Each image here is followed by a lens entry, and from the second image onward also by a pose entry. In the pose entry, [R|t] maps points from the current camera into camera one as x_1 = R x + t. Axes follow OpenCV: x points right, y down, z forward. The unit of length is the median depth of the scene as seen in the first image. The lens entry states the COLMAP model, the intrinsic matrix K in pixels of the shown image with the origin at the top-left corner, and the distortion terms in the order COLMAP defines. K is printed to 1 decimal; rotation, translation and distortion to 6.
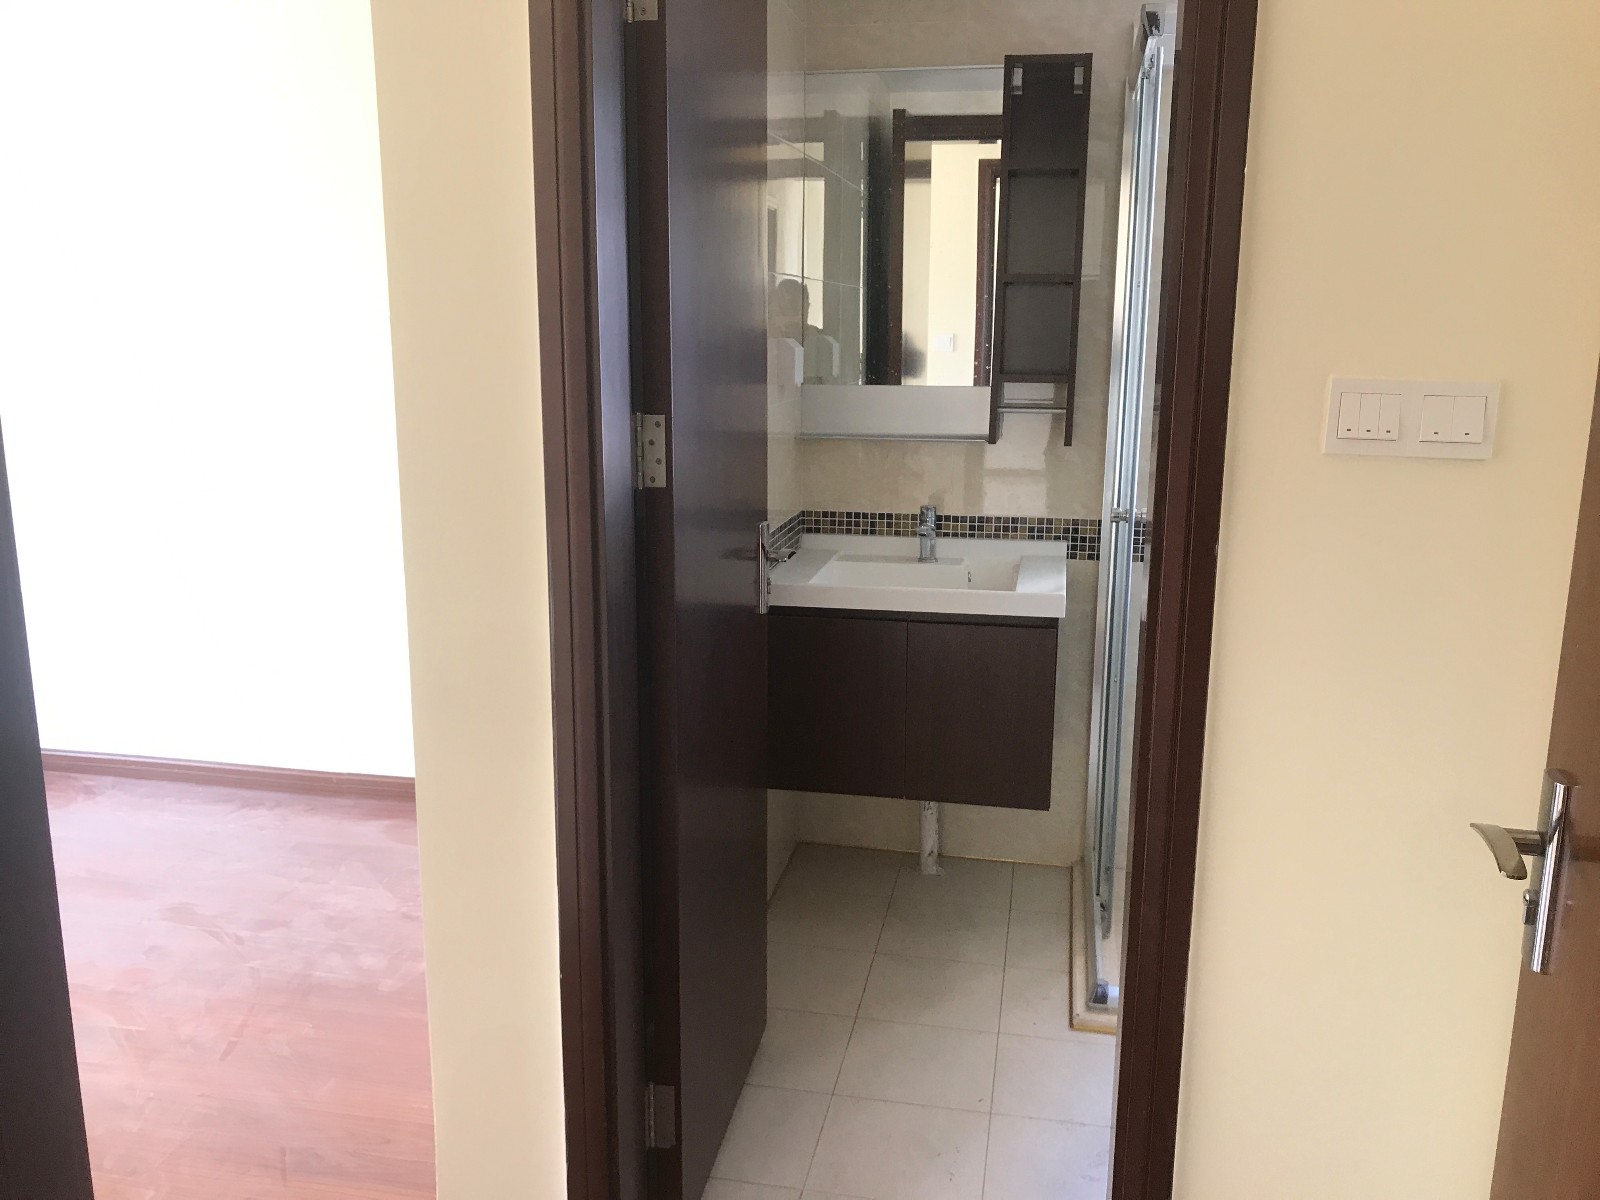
lens RADIAL K [[1298.4, 0, 800.0], [0, 1298.4, 600.0], [0, 0, 1]] dist [0.005830, -0.005331]
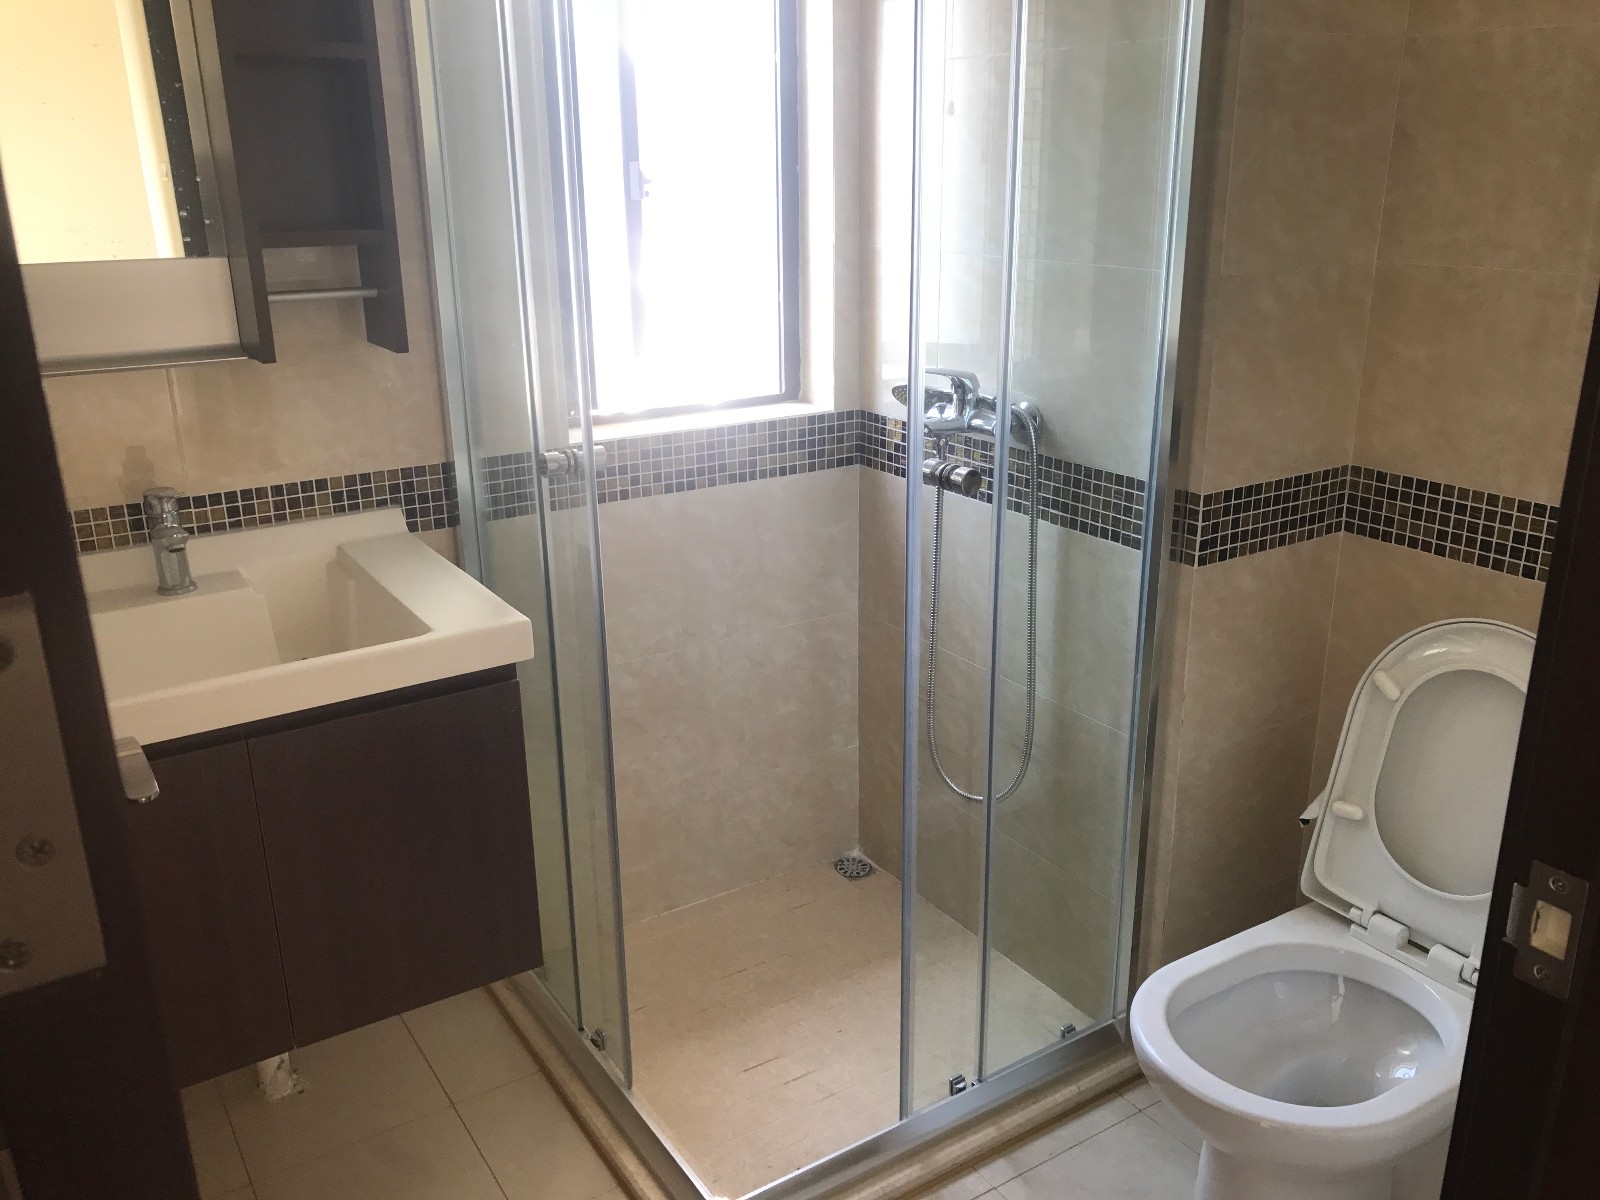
lens RADIAL K [[1334.7, 0, 800.0], [0, 1334.7, 600.0], [0, 0, 1]] dist [0.009276, 0.000921]
pose [[0.723409, -0.230663, 0.650749, -0.078165], [0.147337, 0.972405, 0.180888, -0.088191], [-0.674515, -0.034976, 0.737432, 0.405783]]
